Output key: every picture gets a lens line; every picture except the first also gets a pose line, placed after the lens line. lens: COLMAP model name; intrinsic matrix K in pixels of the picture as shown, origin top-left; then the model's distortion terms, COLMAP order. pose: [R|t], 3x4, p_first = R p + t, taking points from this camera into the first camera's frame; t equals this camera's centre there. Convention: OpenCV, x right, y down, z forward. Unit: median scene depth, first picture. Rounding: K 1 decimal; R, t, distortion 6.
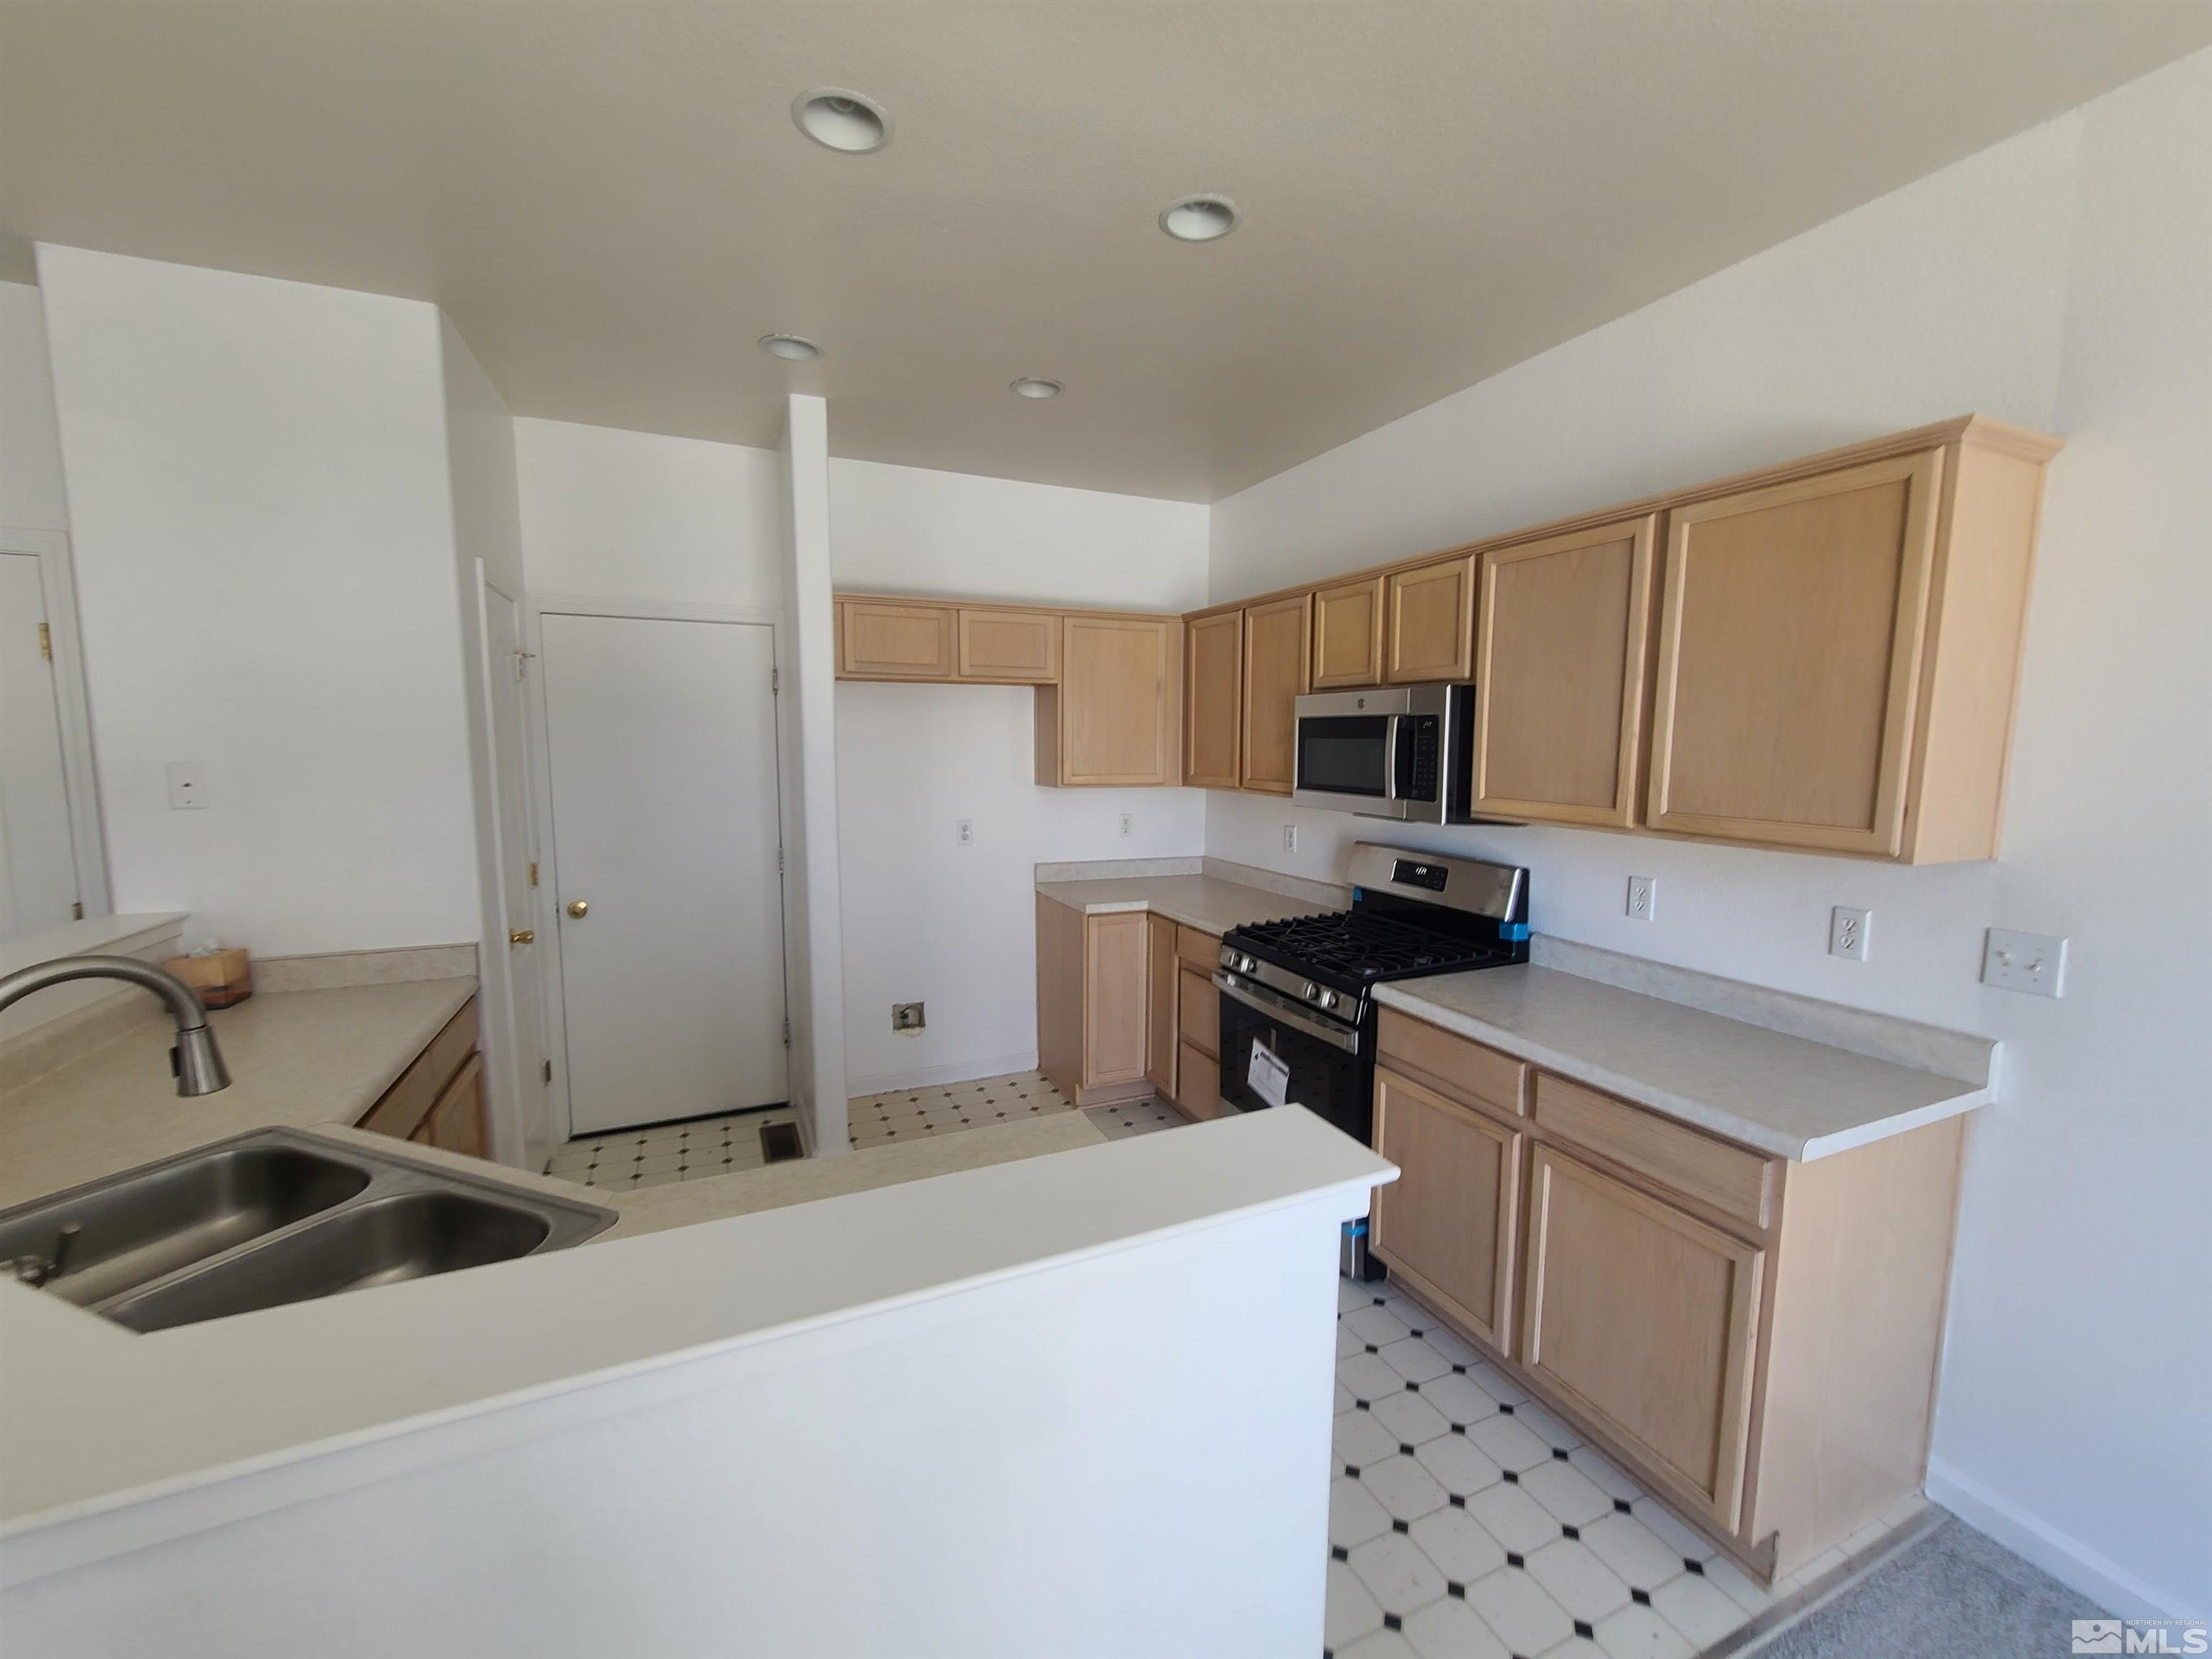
lens RADIAL K [[907.8, 0, 1103.6], [0, 907.8, 835.5], [0, 0, 1]] dist [0.004122, 0.001053]
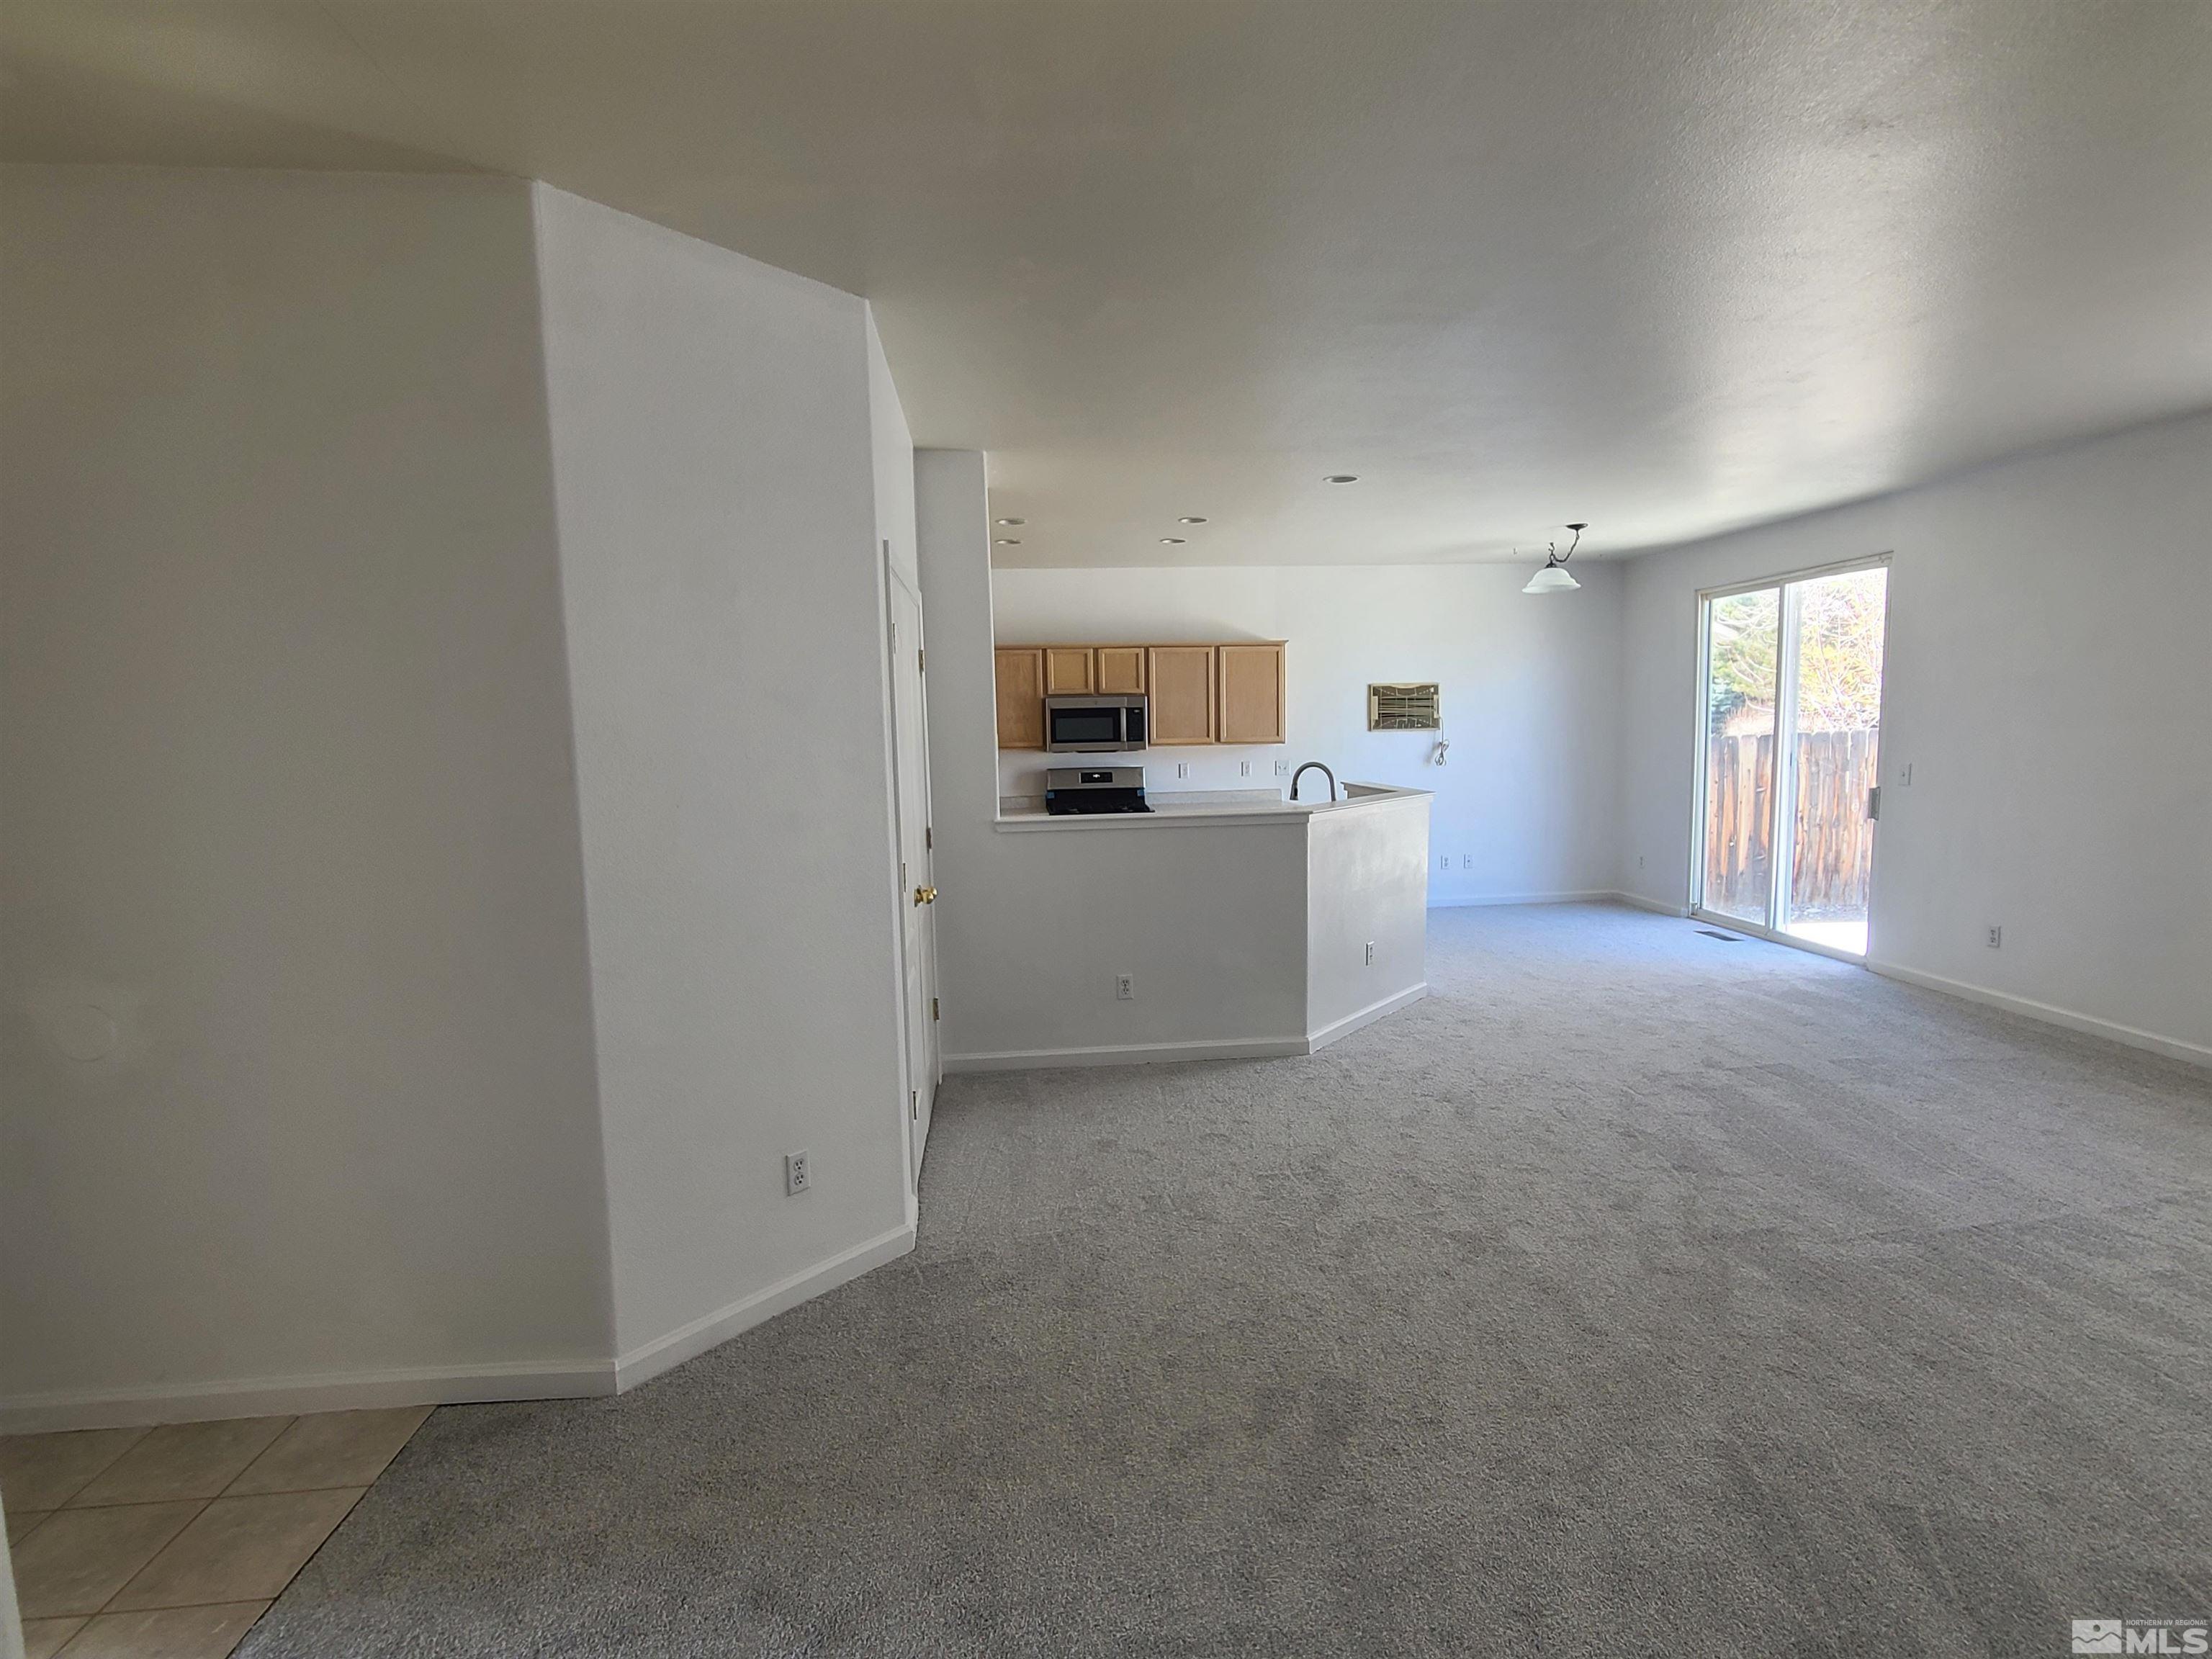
lens RADIAL K [[1112.2, 0, 1107.9], [0, 1112.2, 832.7], [0, 0, 1]] dist [-0.002393, -0.000929]
pose [[0.319473, -0.104630, 0.941801, -2.225642], [0.125190, 0.989834, 0.067500, -0.004660], [-0.939289, 0.096339, 0.329324, 0.068277]]
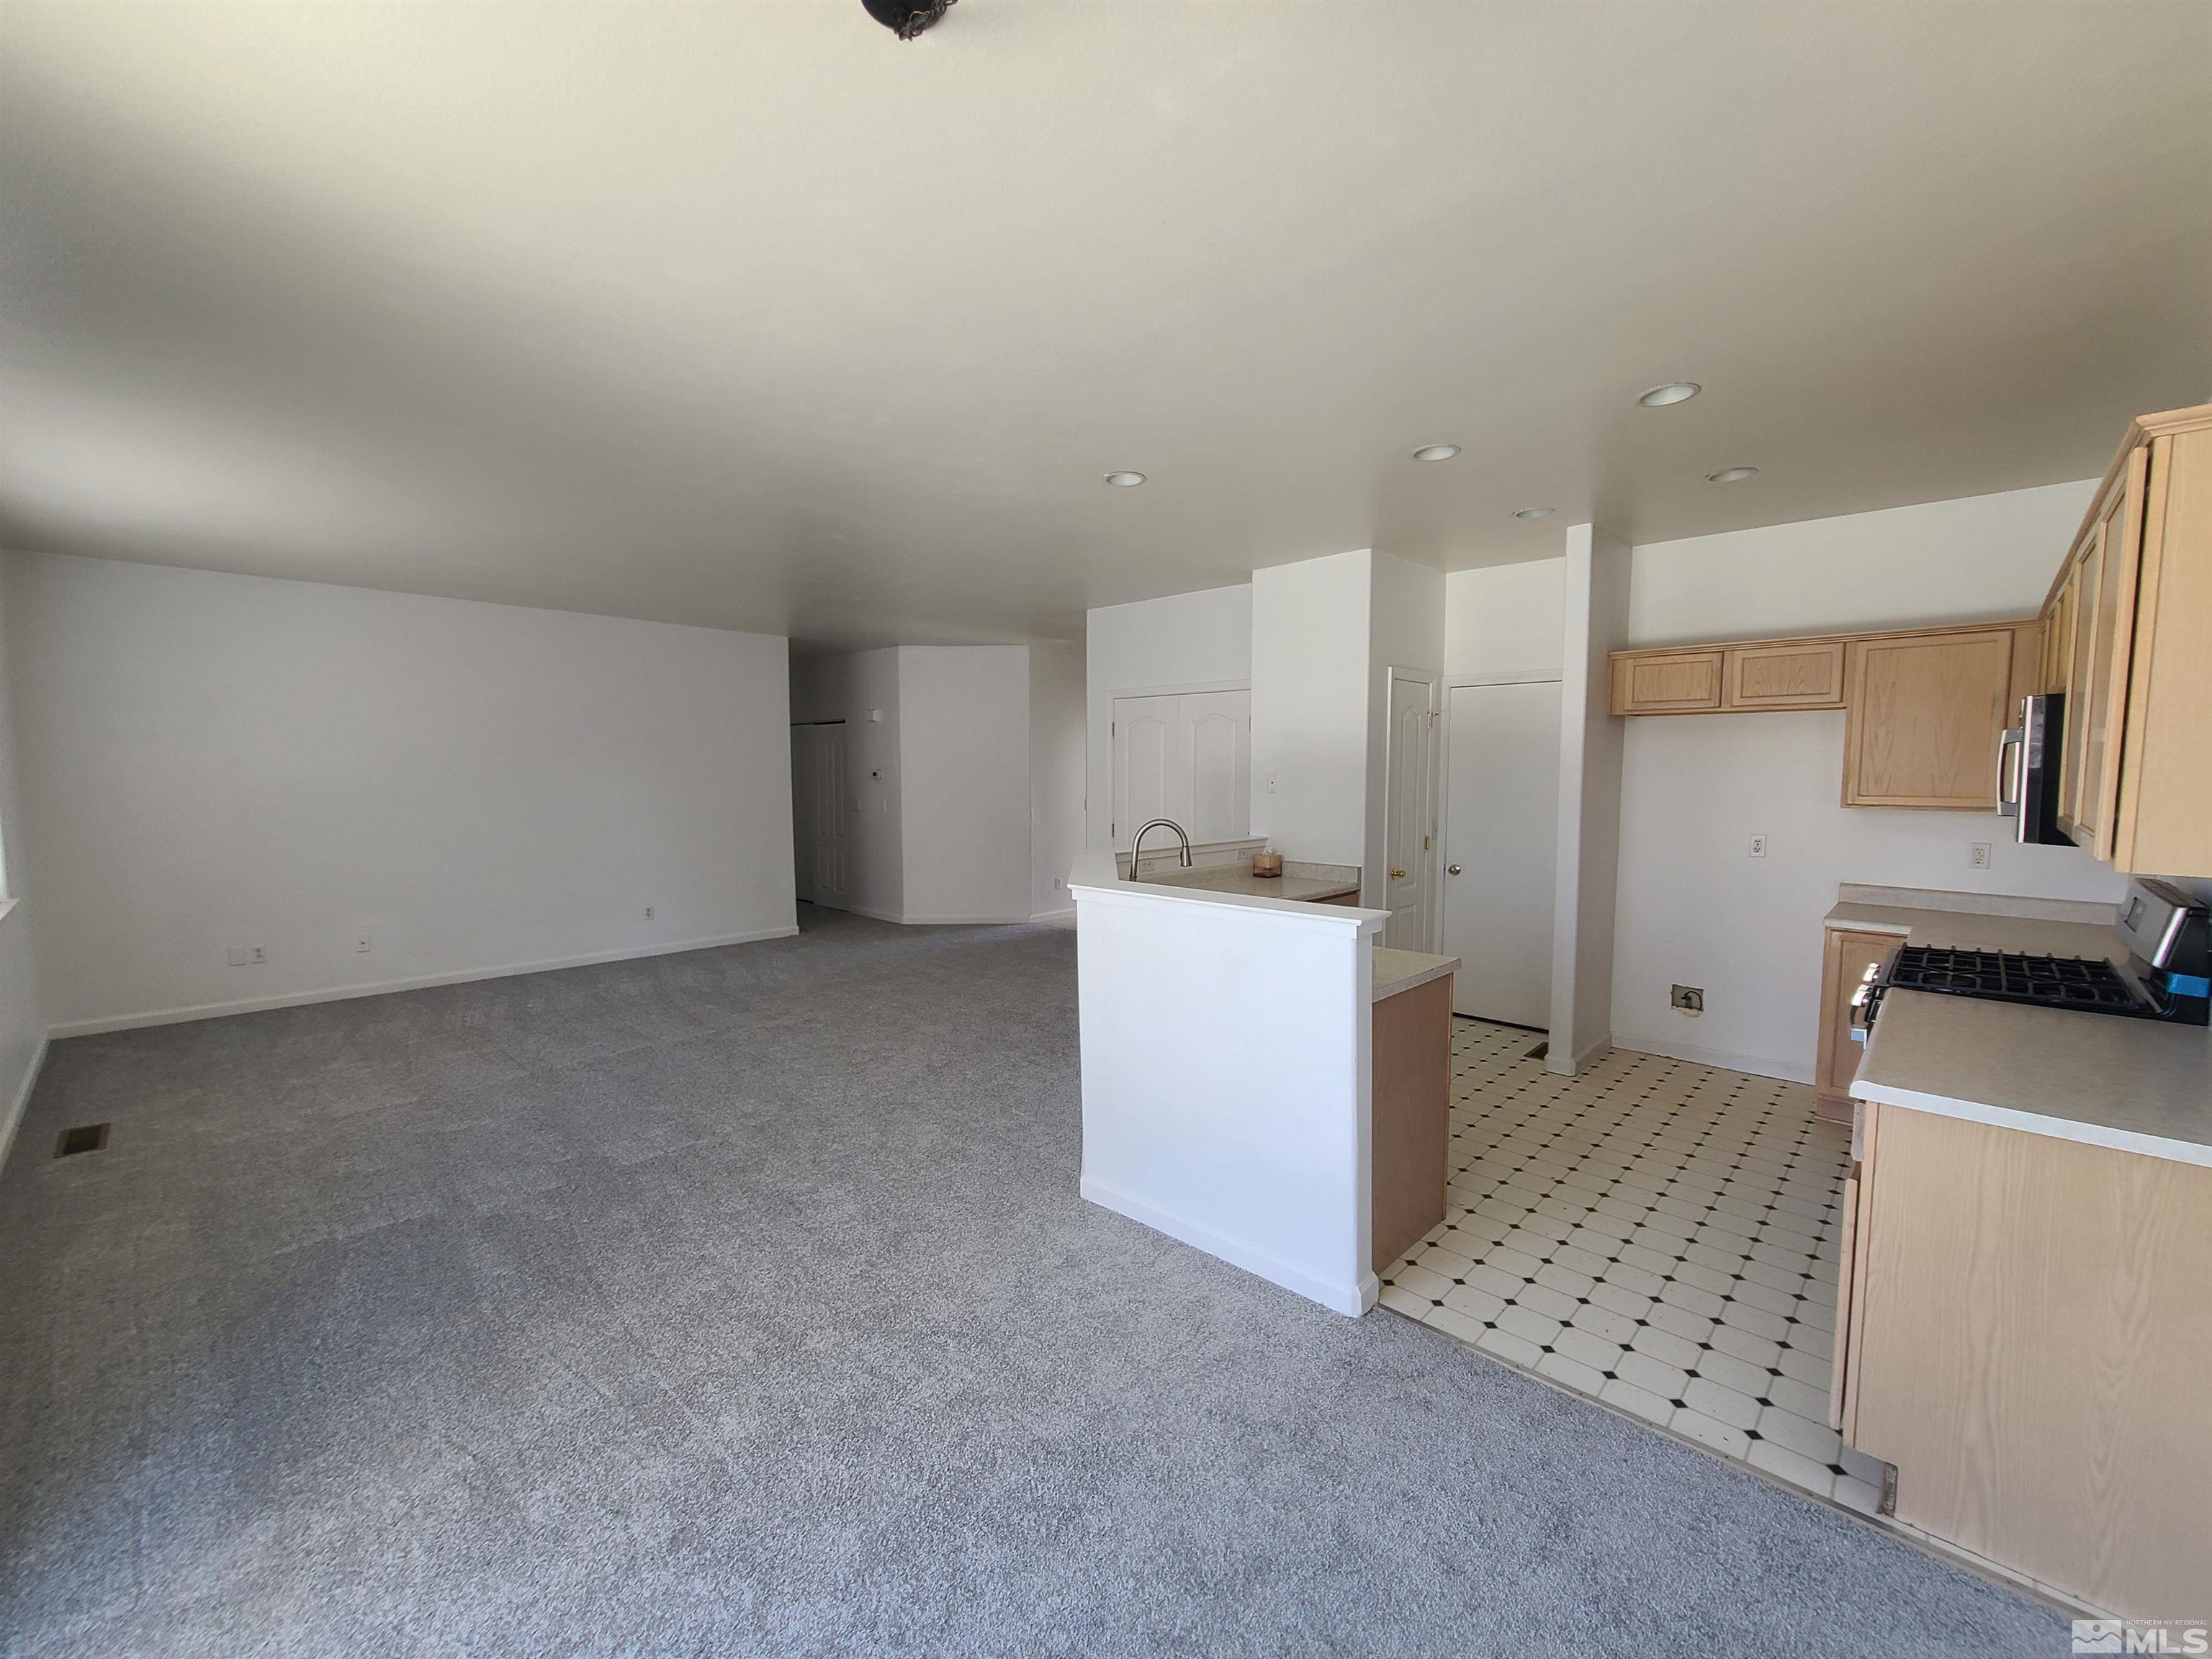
lens RADIAL K [[907.8, 0, 1110.9], [0, 907.8, 832.9], [0, 0, 1]] dist [0.004122, 0.001053]
pose [[0.382163, 0.064506, -0.921841, 0.763691], [-0.101345, 0.994469, 0.027574, 0.041210], [0.918521, 0.082886, 0.386586, -0.206211]]
